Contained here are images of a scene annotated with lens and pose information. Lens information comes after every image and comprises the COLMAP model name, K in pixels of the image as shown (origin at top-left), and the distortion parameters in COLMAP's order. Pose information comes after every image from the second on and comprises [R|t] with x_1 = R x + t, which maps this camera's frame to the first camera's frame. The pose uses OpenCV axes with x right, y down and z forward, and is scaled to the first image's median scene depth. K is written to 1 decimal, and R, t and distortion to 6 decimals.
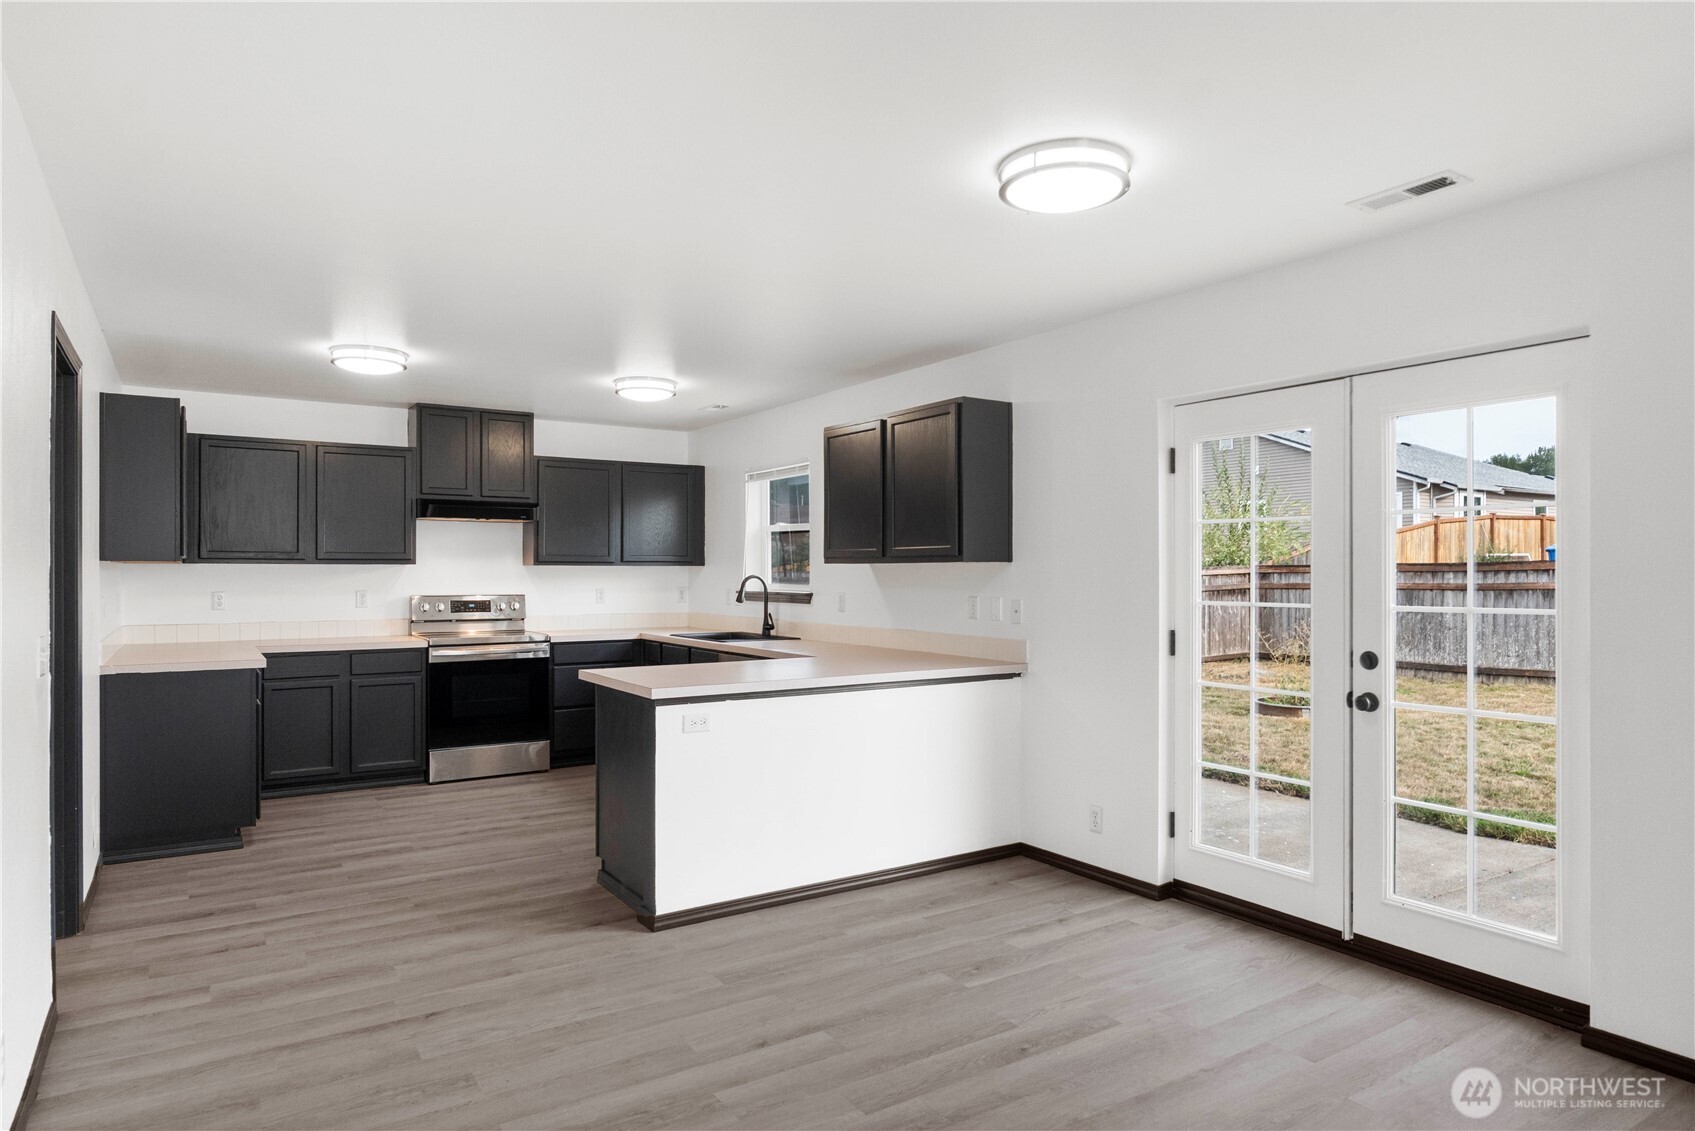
lens RADIAL K [[968.9, 0, 846.2], [0, 968.9, 574.8], [0, 0, 1]] dist [-0.009028, -0.001192]
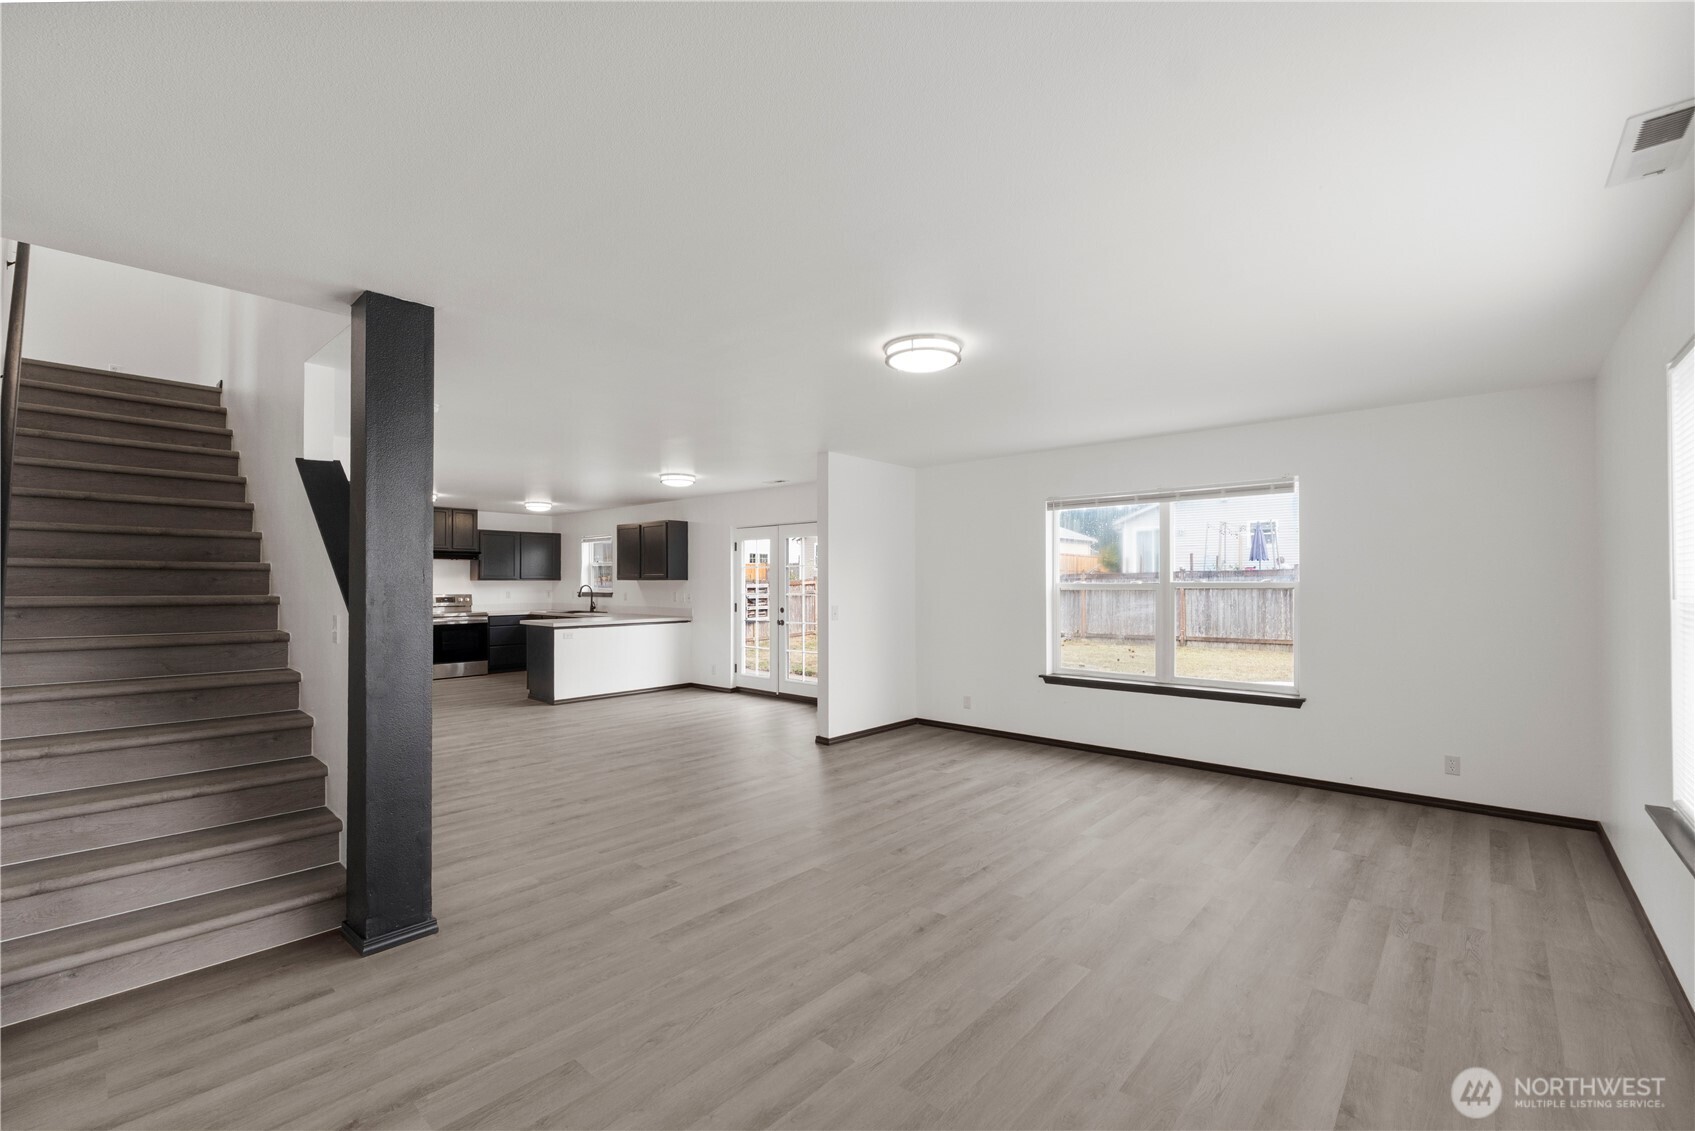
lens RADIAL K [[714.9, 0, 837.7], [0, 714.9, 569.6], [0, 0, 1]] dist [-0.009435, -0.000666]
pose [[0.967053, 0.003248, 0.254554, 0.050053], [0.001772, 0.999808, -0.019490, -0.001955], [-0.254568, 0.019299, 0.966862, -0.780085]]
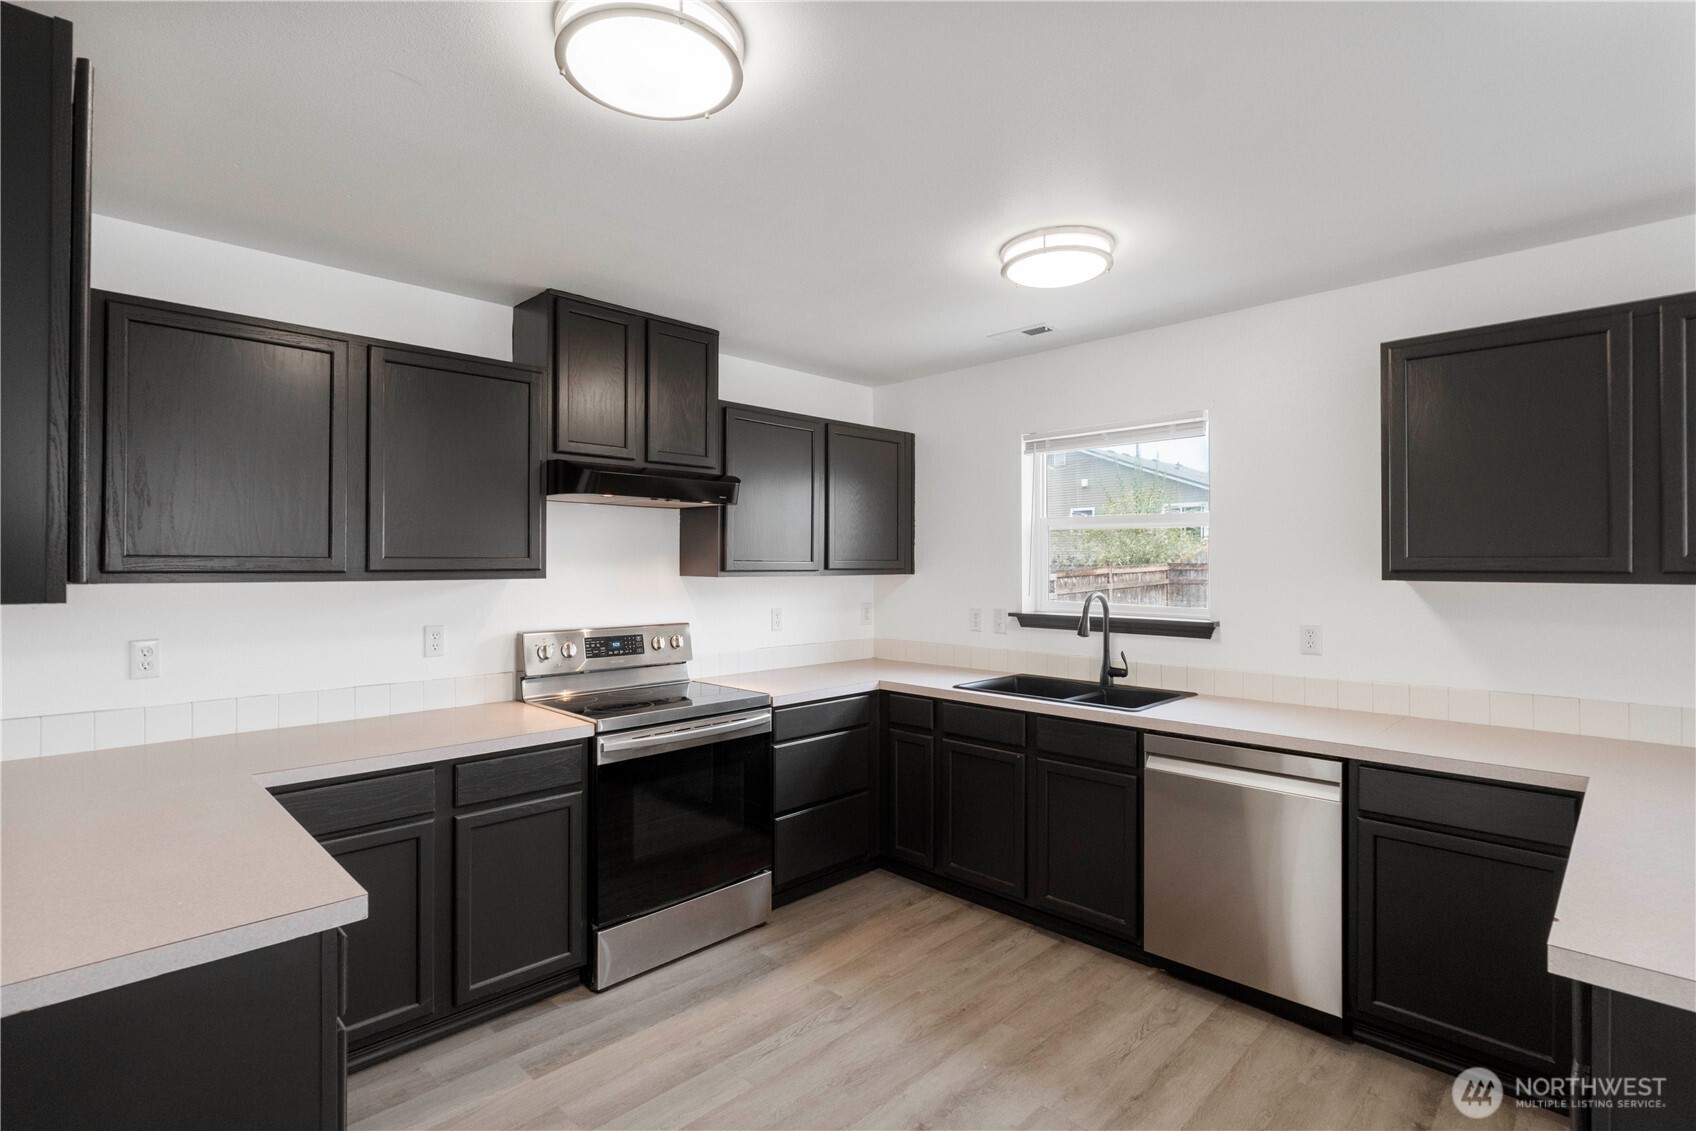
lens RADIAL K [[785.0, 0, 785.0], [0, 785.0, 569.9], [0, 0, 1]] dist [0.022940, -0.000371]
pose [[0.982521, -0.002995, 0.186130, -0.395845], [0.002019, 0.999983, 0.005435, -0.017732], [-0.186143, -0.004964, 0.982510, 0.532941]]
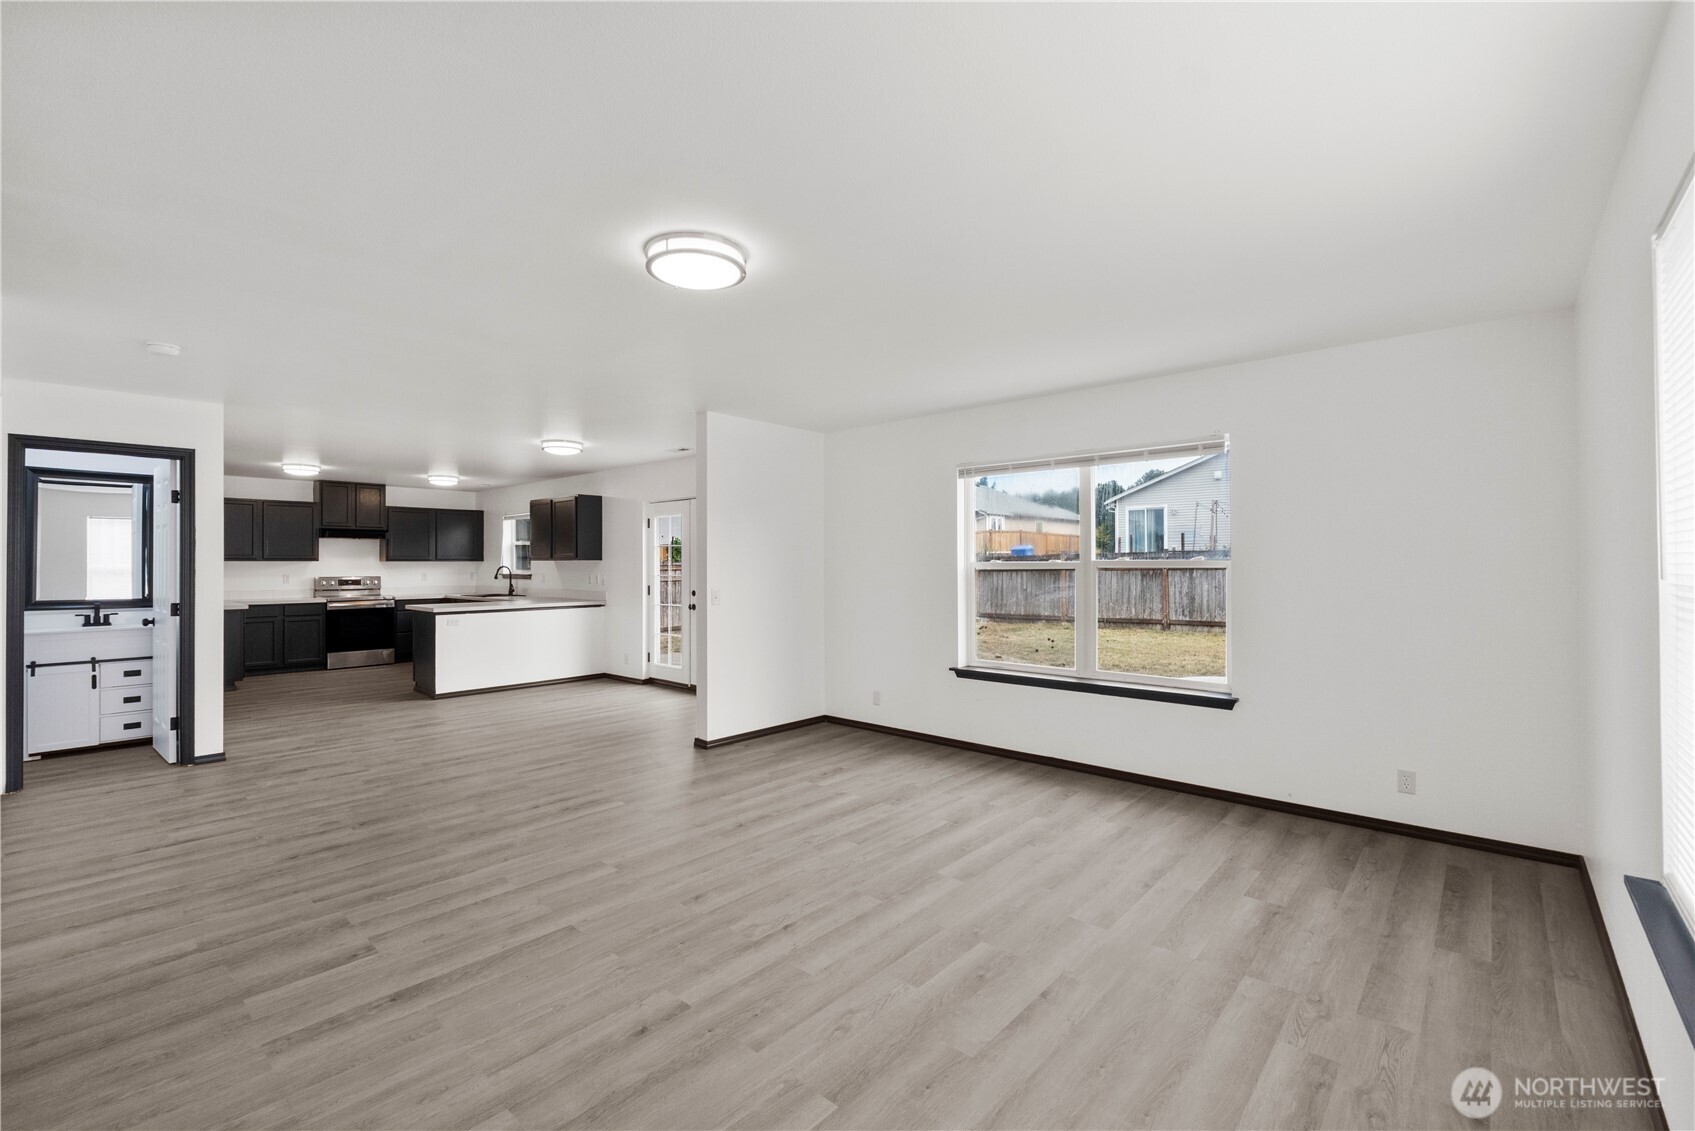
lens RADIAL K [[714.9, 0, 850.9], [0, 714.9, 560.8], [0, 0, 1]] dist [-0.009435, -0.000666]
pose [[0.966365, -0.001317, 0.257171, 0.236222], [0.003051, 0.999975, -0.006343, 0.001005], [-0.257156, 0.006914, 0.966345, -0.694015]]
